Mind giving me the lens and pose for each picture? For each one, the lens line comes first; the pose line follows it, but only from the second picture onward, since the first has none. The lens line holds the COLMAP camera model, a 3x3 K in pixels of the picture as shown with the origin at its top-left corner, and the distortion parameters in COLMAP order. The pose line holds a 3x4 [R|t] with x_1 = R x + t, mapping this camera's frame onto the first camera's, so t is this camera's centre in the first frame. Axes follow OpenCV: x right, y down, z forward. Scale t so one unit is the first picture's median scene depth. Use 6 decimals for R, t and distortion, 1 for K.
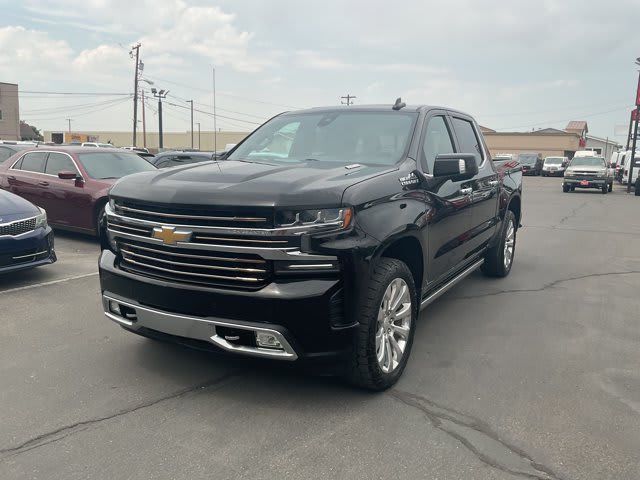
lens RADIAL K [[529.0, 0, 317.9], [0, 529.0, 237.1], [0, 0, 1]] dist [0.066260, -0.115964]
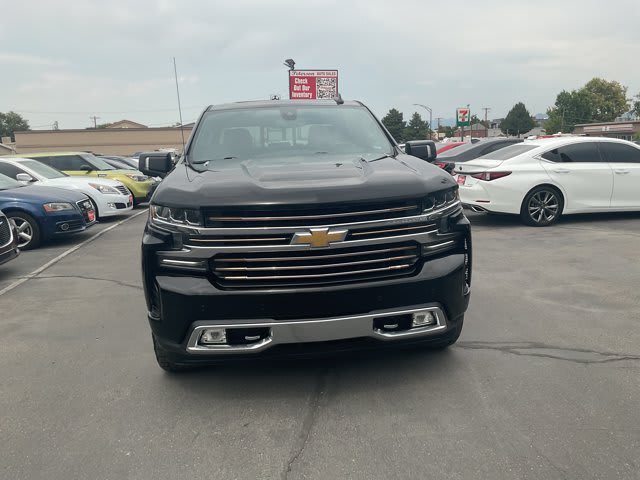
lens RADIAL K [[529.0, 0, 317.9], [0, 529.0, 237.1], [0, 0, 1]] dist [0.066260, -0.115964]
pose [[0.800969, -0.149936, 0.579627, -0.837471], [0.144940, 0.987896, 0.055257, -0.057361], [-0.580897, 0.039752, 0.813006, 0.239158]]
